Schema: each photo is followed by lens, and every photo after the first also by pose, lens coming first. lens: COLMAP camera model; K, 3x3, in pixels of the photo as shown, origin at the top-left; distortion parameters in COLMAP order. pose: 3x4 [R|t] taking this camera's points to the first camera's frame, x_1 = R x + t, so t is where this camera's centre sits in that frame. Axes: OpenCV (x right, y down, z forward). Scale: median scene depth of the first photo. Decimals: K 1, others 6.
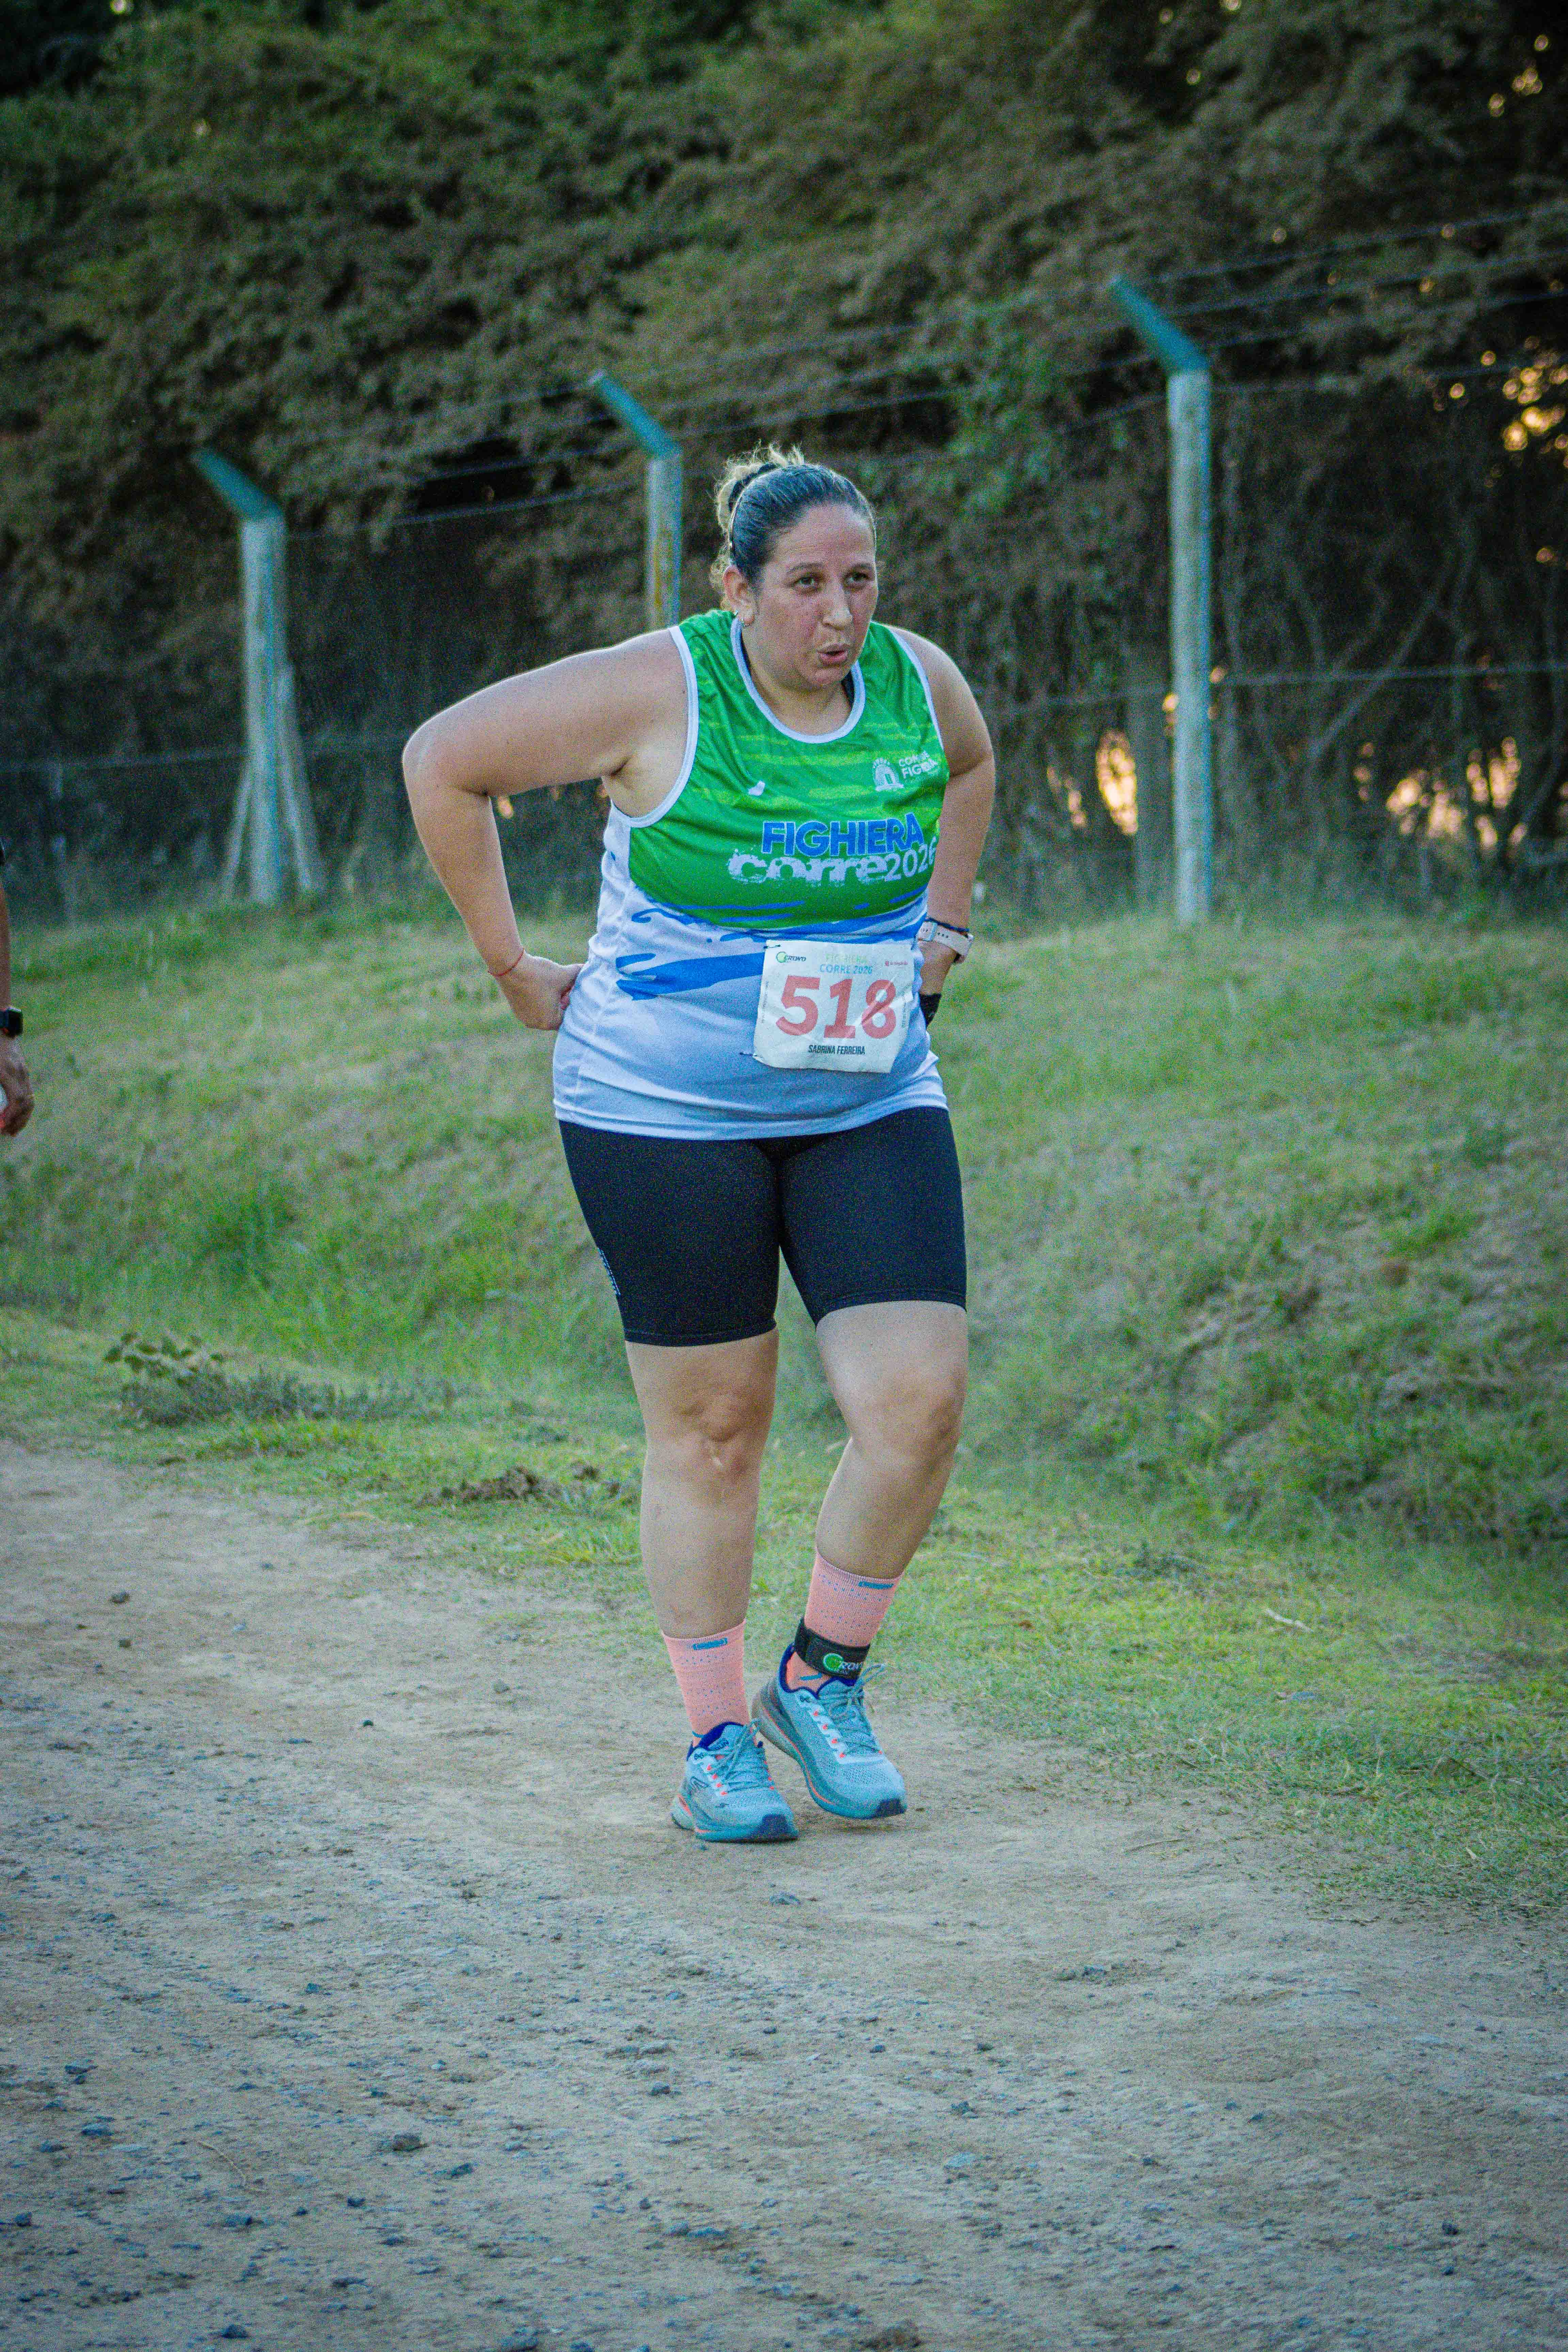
lens RADIAL K [[9534.5, 0, 778.8], [0, 9534.5, 1292.5], [0, 0, 1]] dist [0.339928, -3.640517]
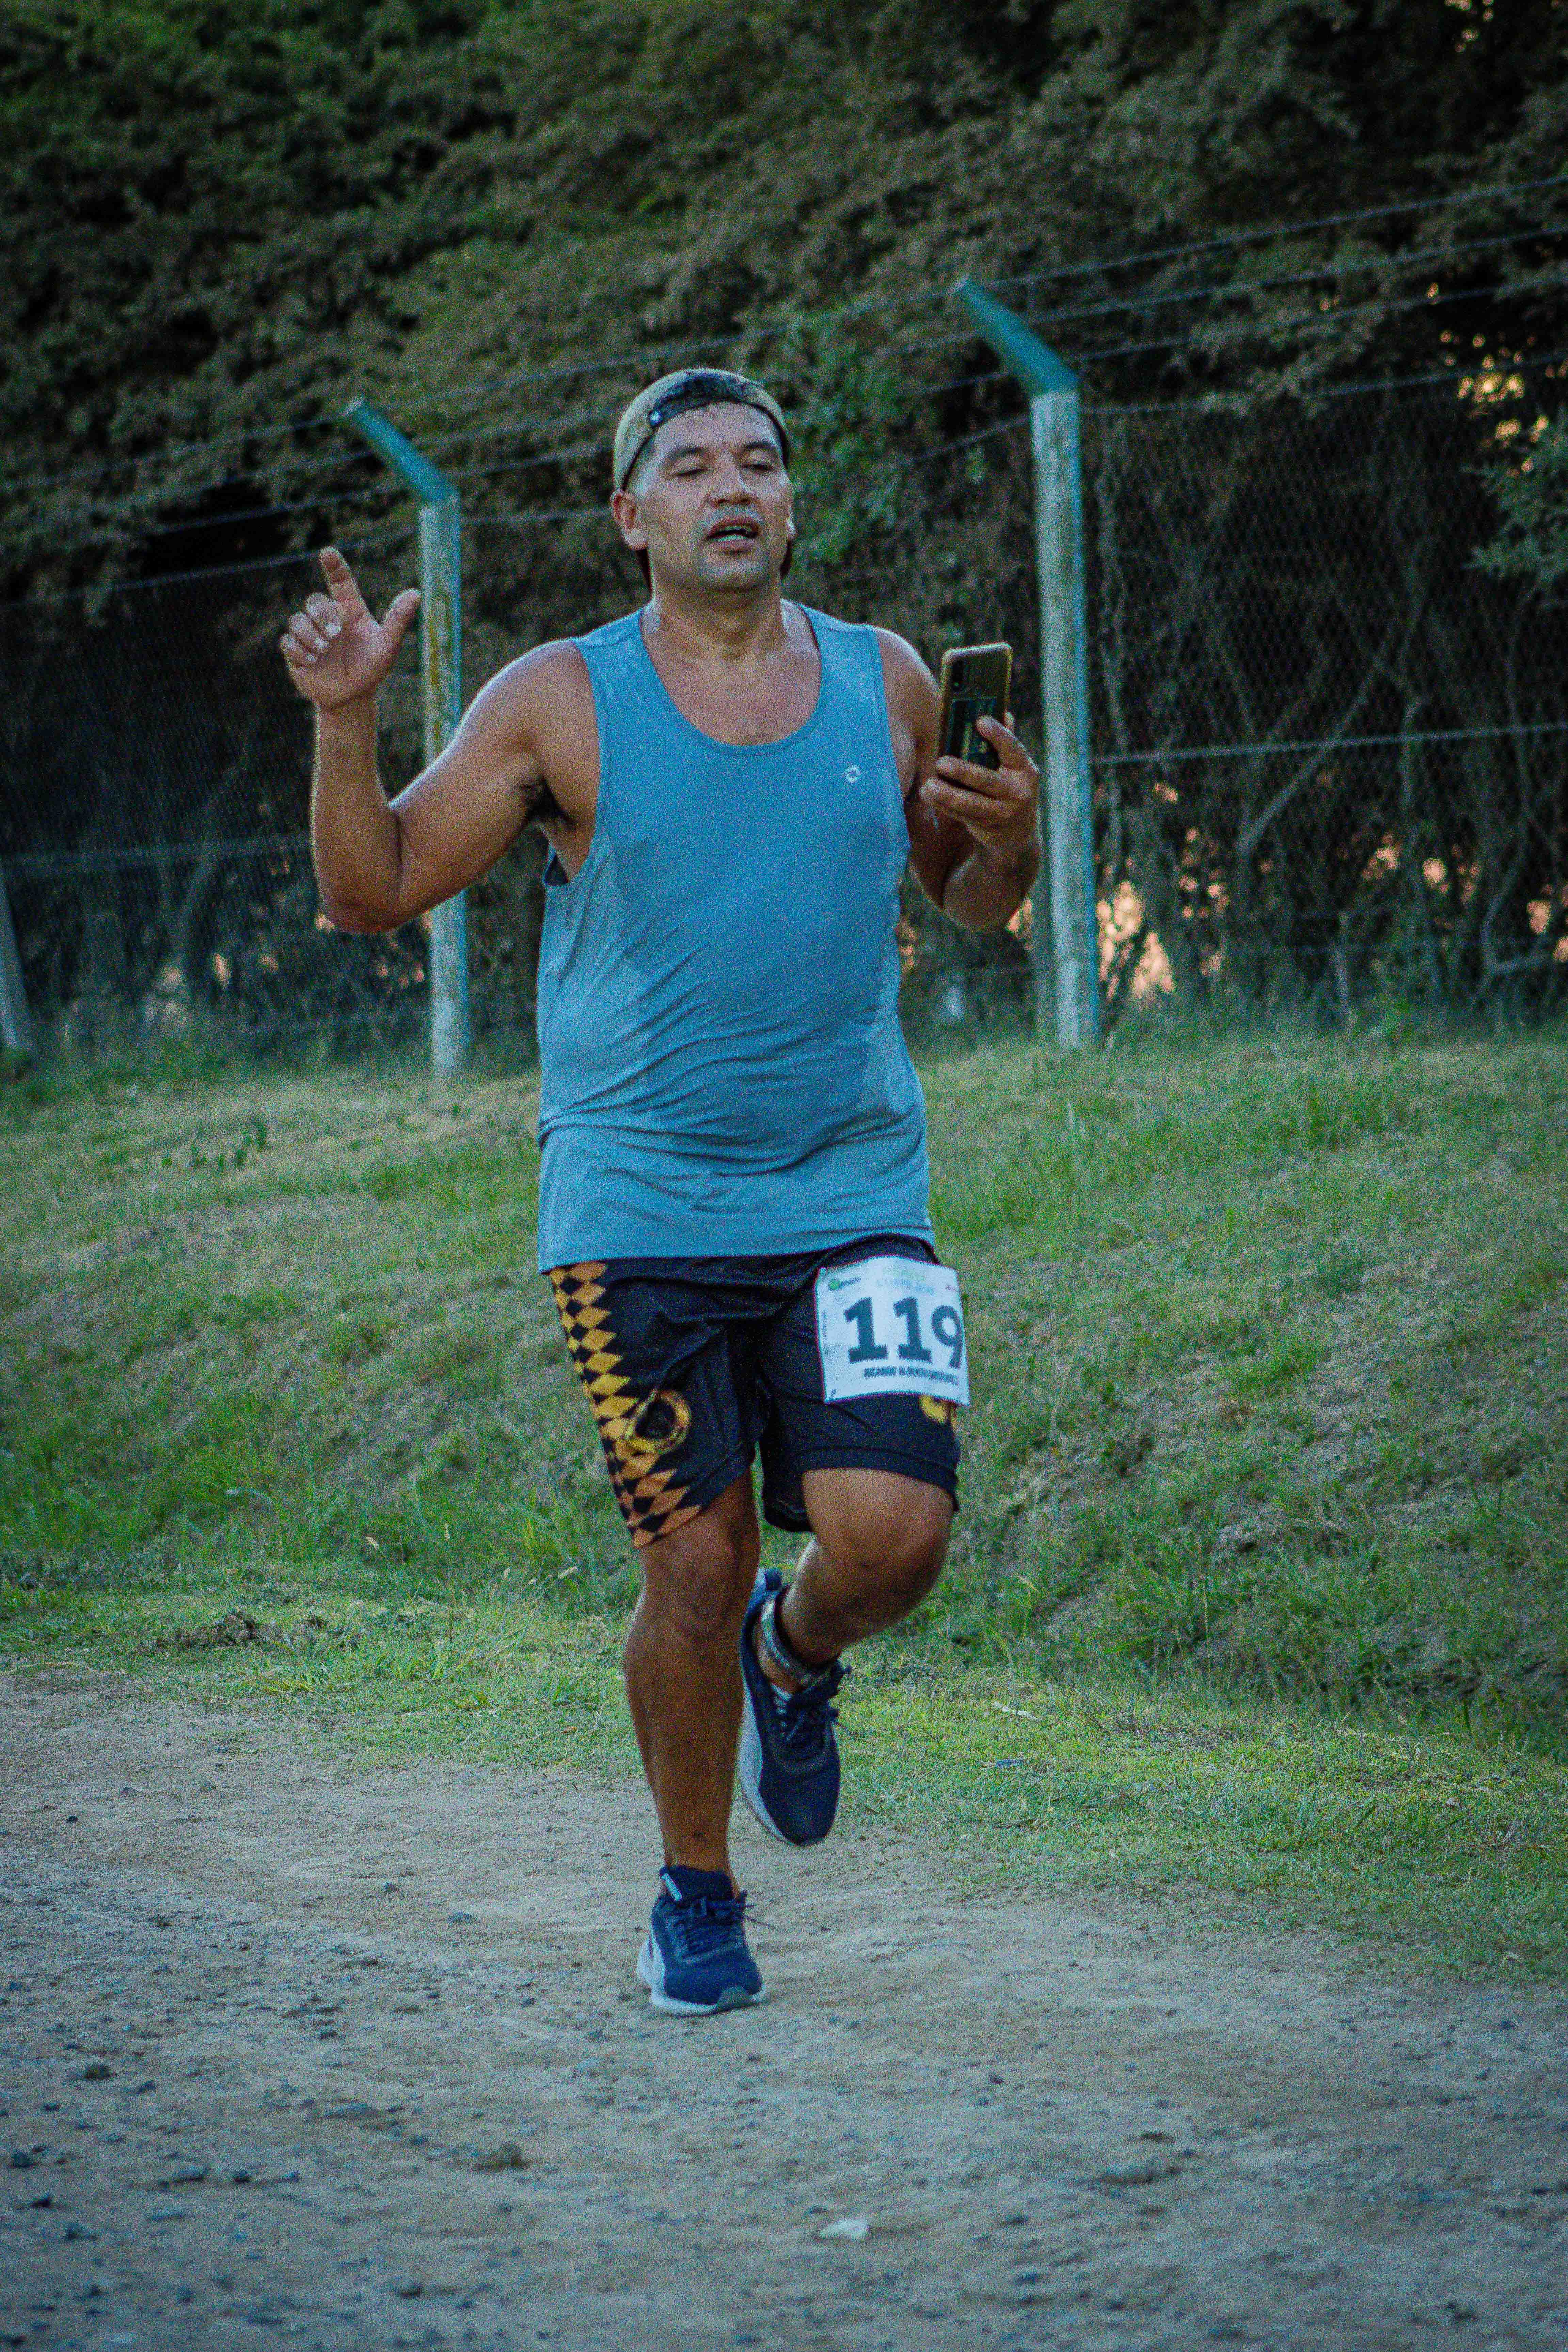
lens RADIAL K [[13199.0, 0, 782.9], [0, 13199.0, 1177.0], [0, 0, 1]] dist [0.188867, 0.198924]
pose [[0.999653, -0.025164, 0.007773, 0.009341], [0.025412, 0.999108, -0.033721, 0.011296], [-0.006918, 0.033907, 0.999401, -0.160650]]
